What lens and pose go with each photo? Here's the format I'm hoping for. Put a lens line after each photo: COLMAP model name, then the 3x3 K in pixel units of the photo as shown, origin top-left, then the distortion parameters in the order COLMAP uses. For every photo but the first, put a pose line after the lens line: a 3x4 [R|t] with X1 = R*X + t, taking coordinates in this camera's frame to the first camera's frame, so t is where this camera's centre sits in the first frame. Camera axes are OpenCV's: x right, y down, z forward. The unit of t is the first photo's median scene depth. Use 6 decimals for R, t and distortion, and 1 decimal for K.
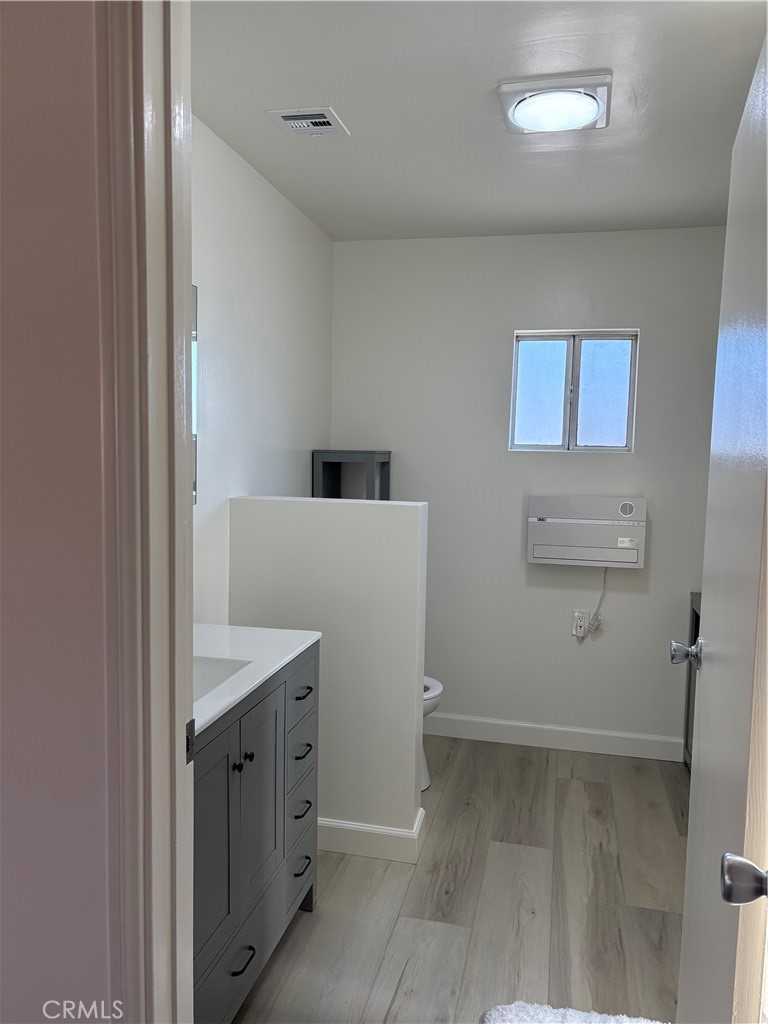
lens RADIAL K [[776.6, 0, 386.3], [0, 776.6, 534.3], [0, 0, 1]] dist [0.070163, 0.002750]
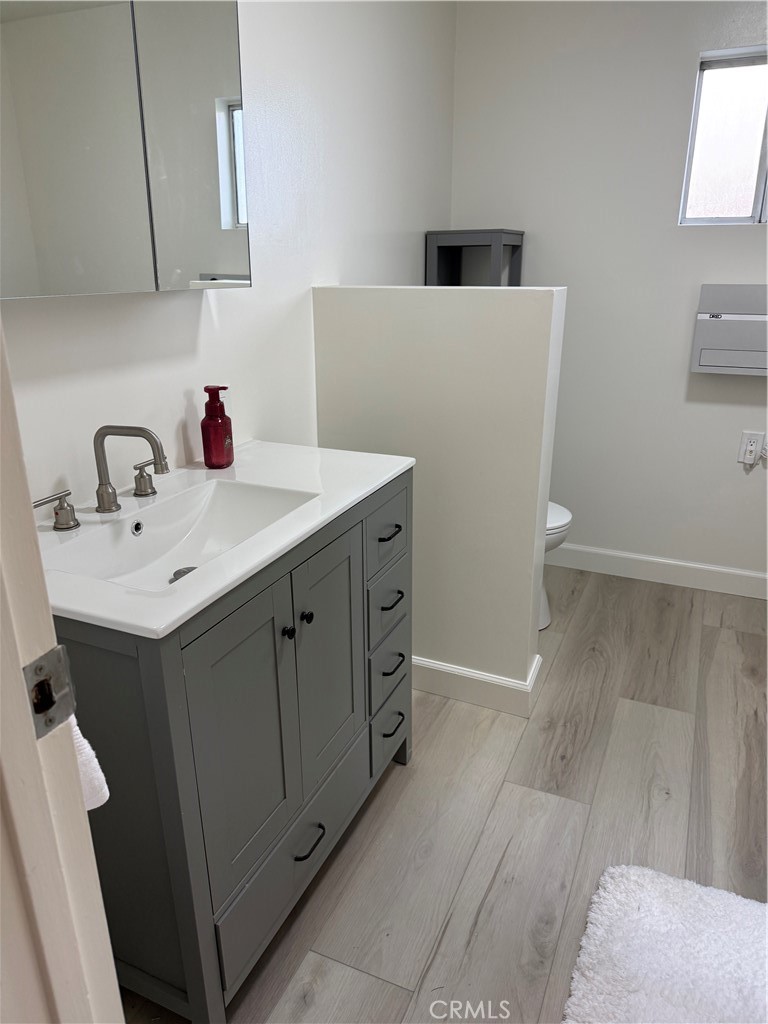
lens RADIAL K [[723.4, 0, 383.4], [0, 723.4, 506.1], [0, 0, 1]] dist [0.086683, -0.124809]
pose [[0.982268, 0.041493, -0.182832, 0.017691], [-0.002257, 0.977748, 0.209770, 0.017262], [0.187468, -0.205638, 0.960505, 0.234720]]
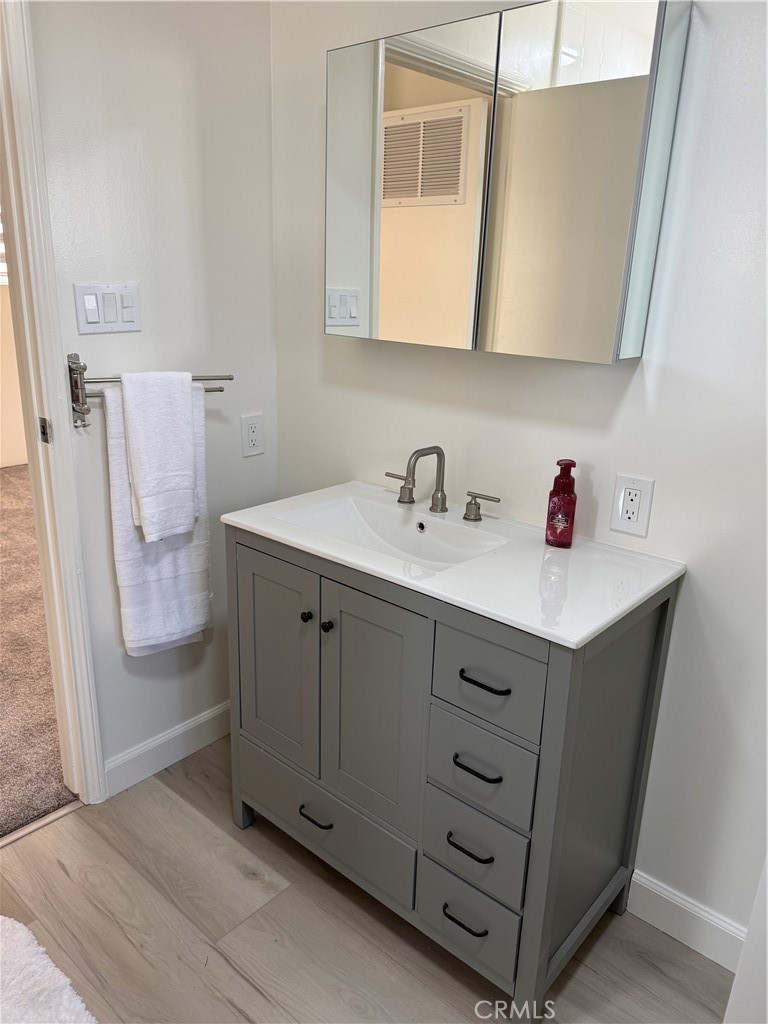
lens RADIAL K [[708.1, 0, 392.9], [0, 708.1, 532.7], [0, 0, 1]] dist [0.154068, -0.207201]
pose [[-0.454857, 0.244868, -0.856239, 0.310460], [-0.149262, 0.926894, 0.344366, -0.069733], [0.877967, 0.284441, -0.385055, 0.914066]]
